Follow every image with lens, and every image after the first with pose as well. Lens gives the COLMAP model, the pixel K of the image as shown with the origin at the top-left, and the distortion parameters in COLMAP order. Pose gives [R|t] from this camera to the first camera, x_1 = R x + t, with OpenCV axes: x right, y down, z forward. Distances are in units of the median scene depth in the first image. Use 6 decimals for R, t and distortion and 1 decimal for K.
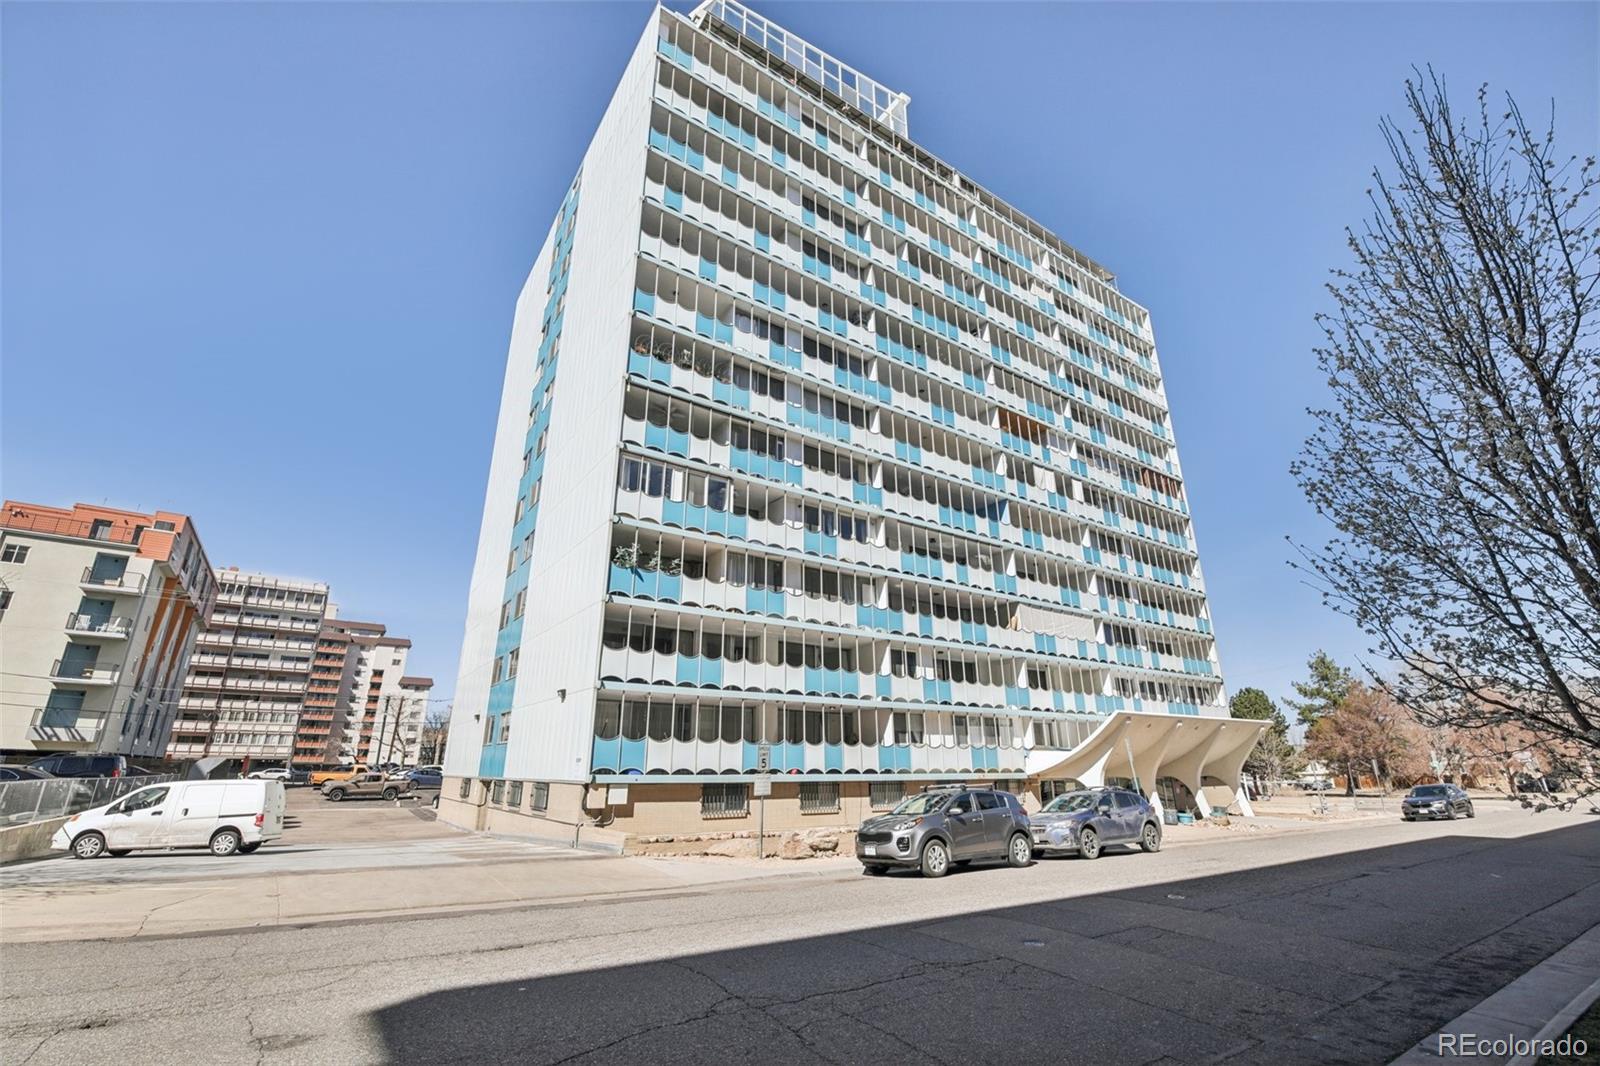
lens RADIAL K [[696.5, 0, 790.4], [0, 696.5, 504.2], [0, 0, 1]] dist [-0.018092, -0.002914]
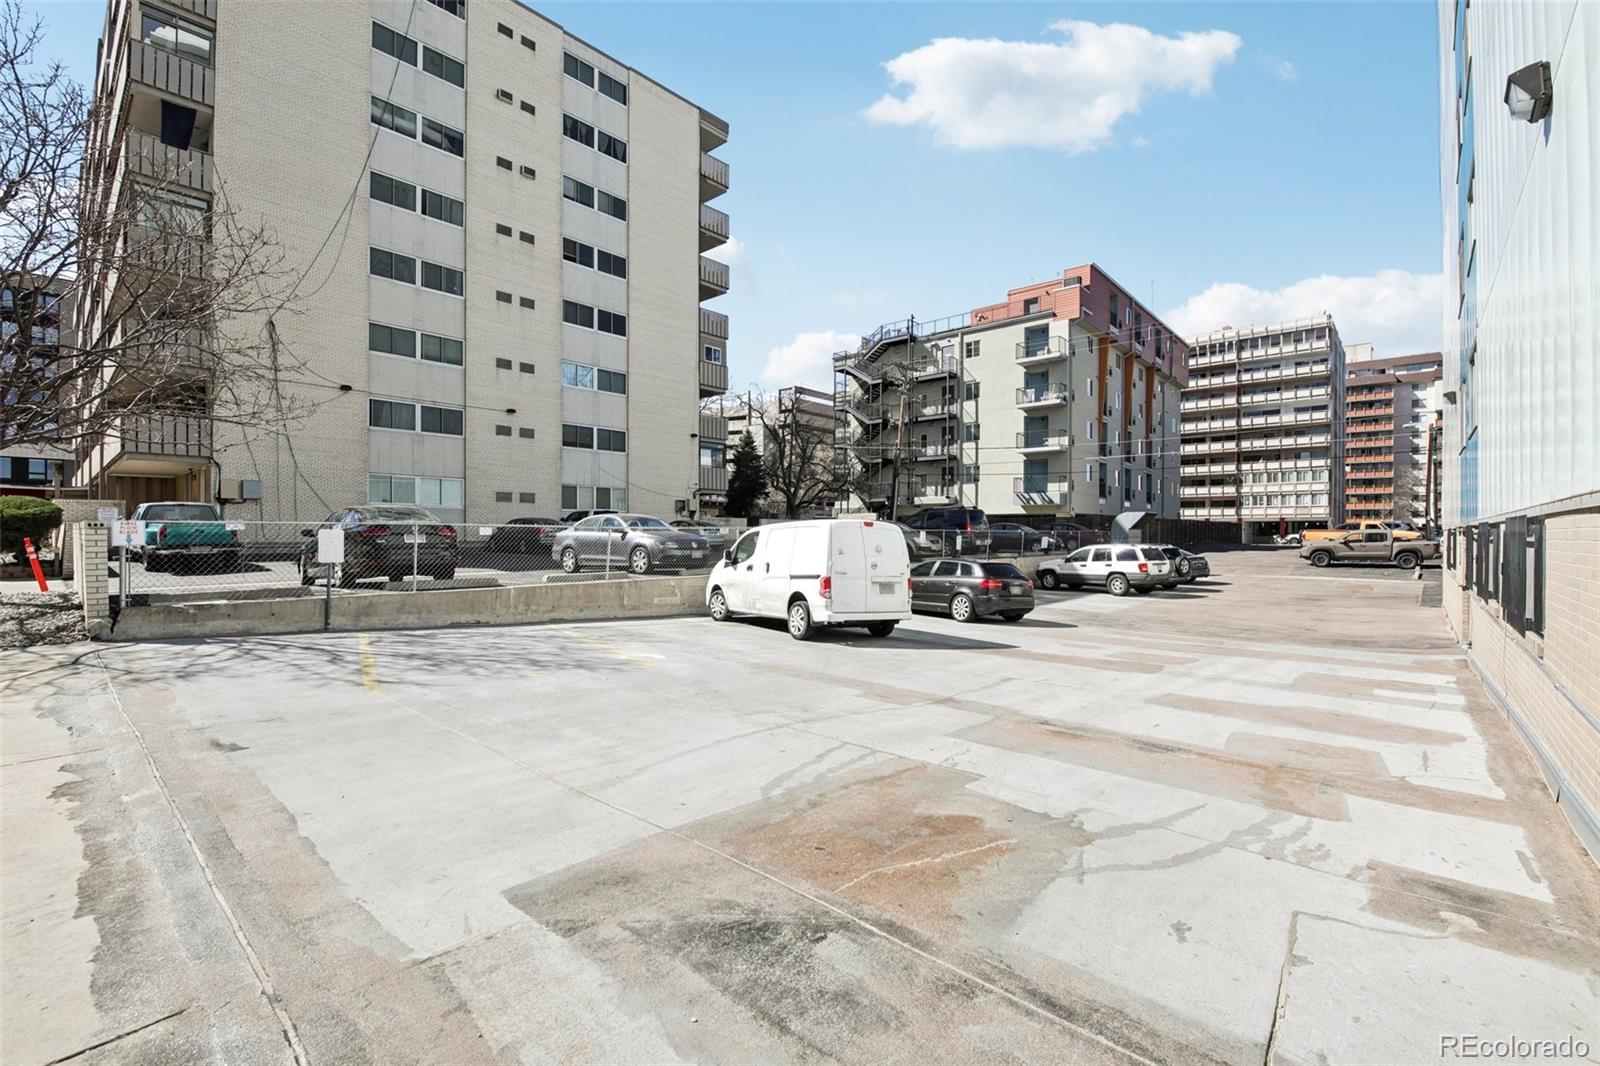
lens RADIAL K [[696.5, 0, 789.3], [0, 696.5, 540.1], [0, 0, 1]] dist [-0.018092, -0.002914]
pose [[0.239092, 0.016304, -0.970860, -0.050691], [0.340506, 0.934957, 0.099557, 0.076986], [0.909335, -0.354387, 0.217989, 0.184752]]
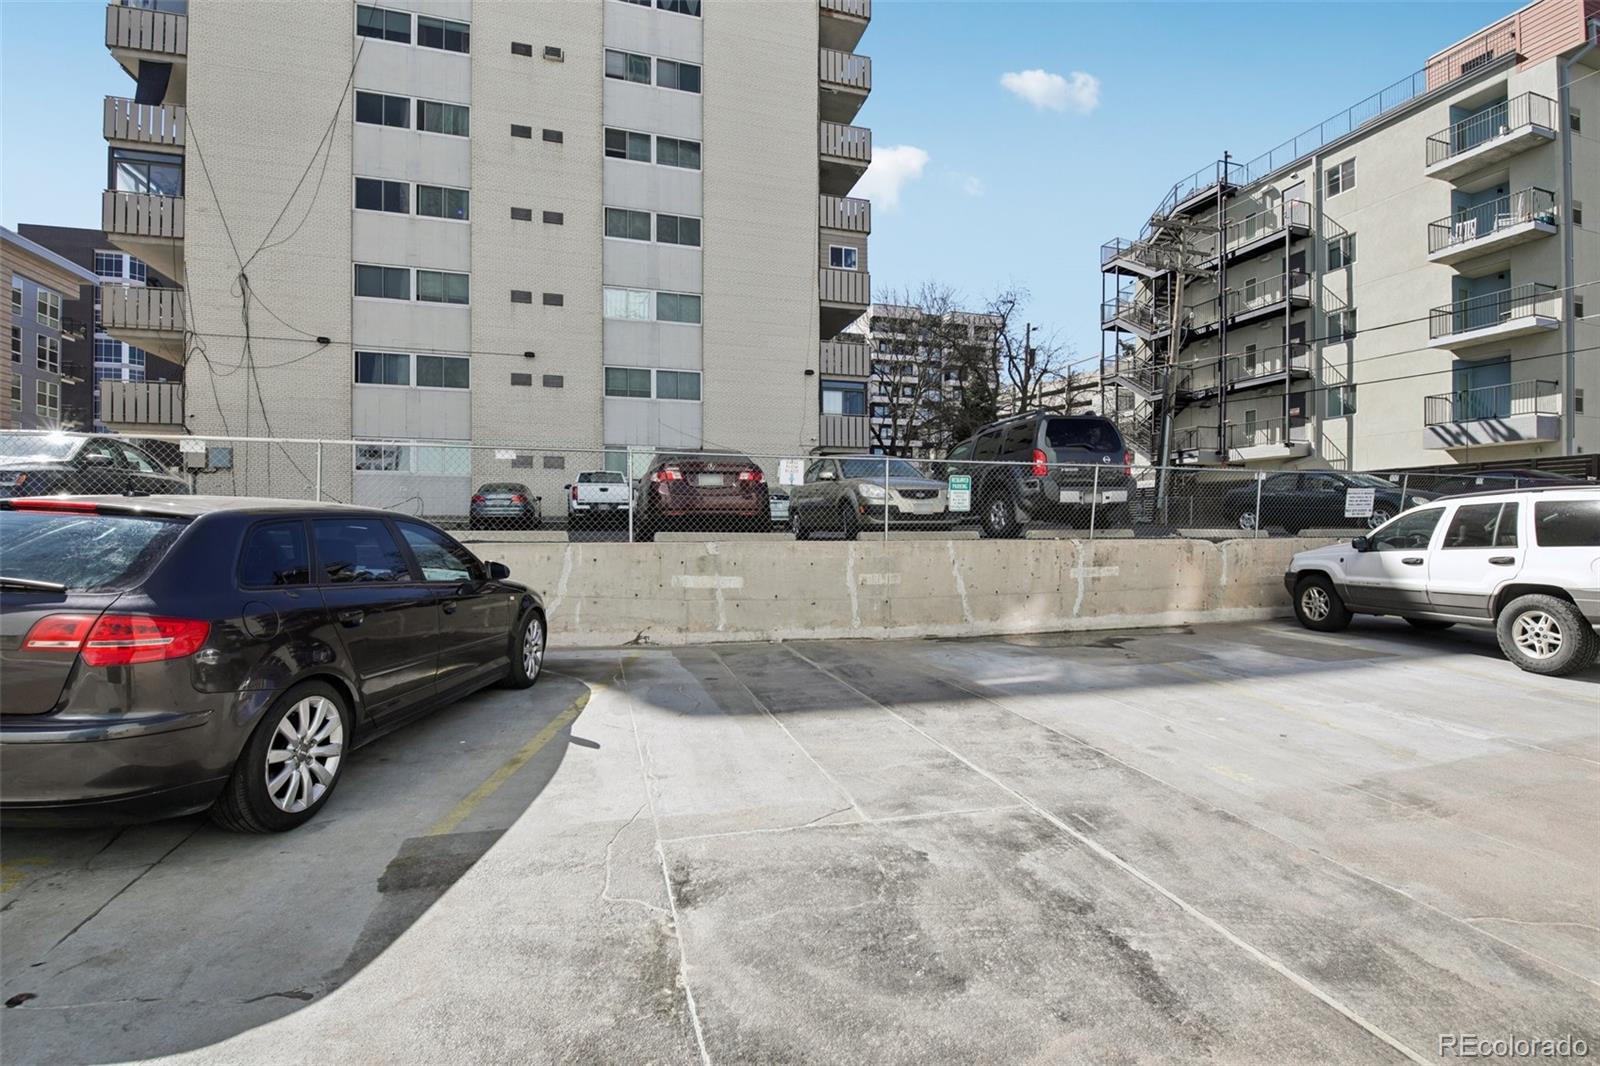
lens RADIAL K [[696.5, 0, 801.8], [0, 696.5, 530.4], [0, 0, 1]] dist [-0.018092, -0.002914]
pose [[-0.300108, 0.009703, -0.953856, -0.197500], [0.339876, 0.935411, -0.097418, 0.136884], [0.891302, -0.353429, -0.284022, 0.314739]]
